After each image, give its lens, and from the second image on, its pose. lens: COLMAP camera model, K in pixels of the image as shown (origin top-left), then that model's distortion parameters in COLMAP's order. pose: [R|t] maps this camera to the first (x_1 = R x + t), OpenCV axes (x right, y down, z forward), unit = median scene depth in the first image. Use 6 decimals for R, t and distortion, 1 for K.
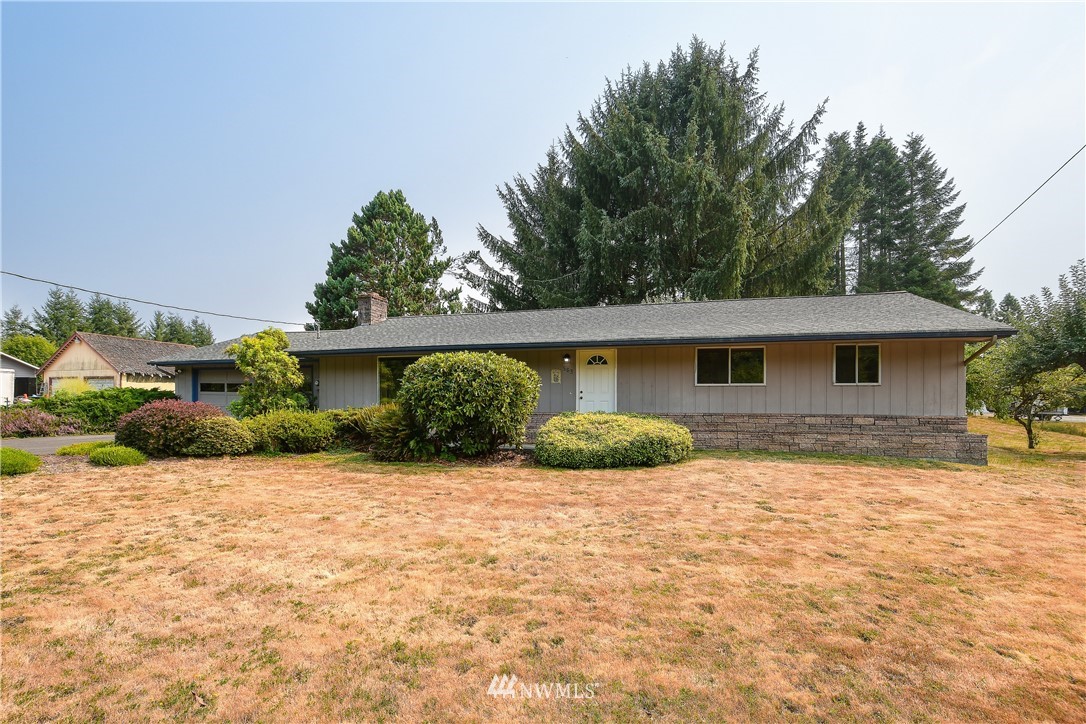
lens RADIAL K [[517.4, 0, 537.1], [0, 517.4, 420.7], [0, 0, 1]] dist [-0.003468, -0.006077]
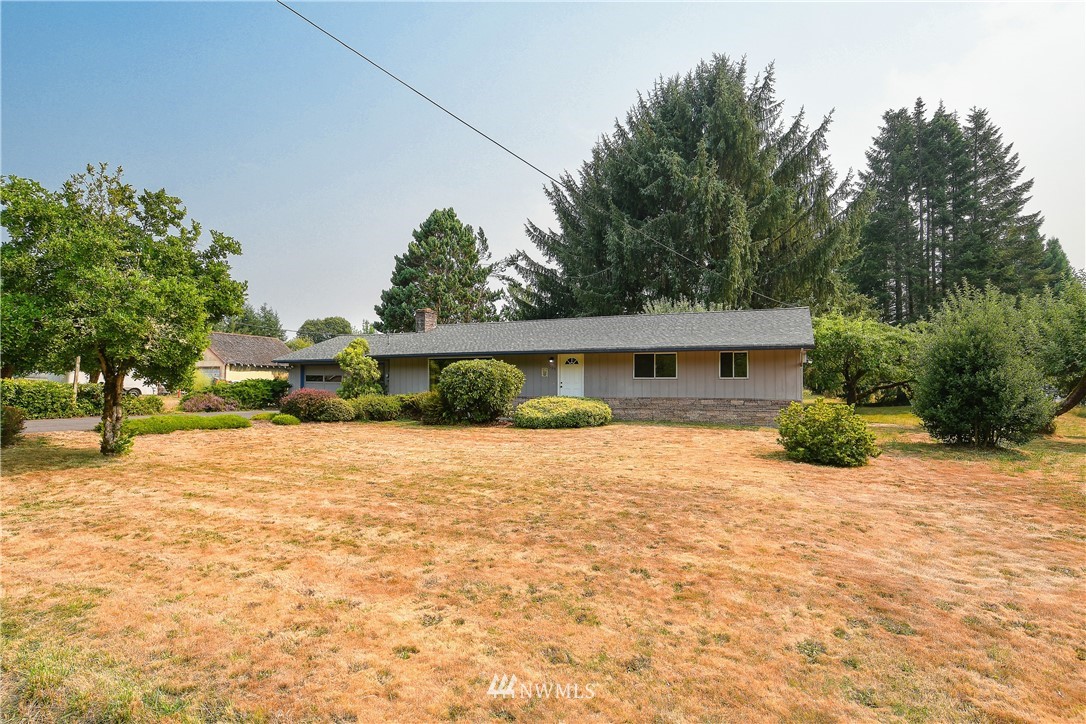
lens RADIAL K [[599.4, 0, 538.4], [0, 599.4, 400.6], [0, 0, 1]] dist [-0.005081, -0.000664]
pose [[0.991128, 0.003124, -0.132872, 0.117698], [-0.004728, 0.999920, -0.011753, 0.007297], [0.132825, 0.012277, 0.991064, -0.331922]]
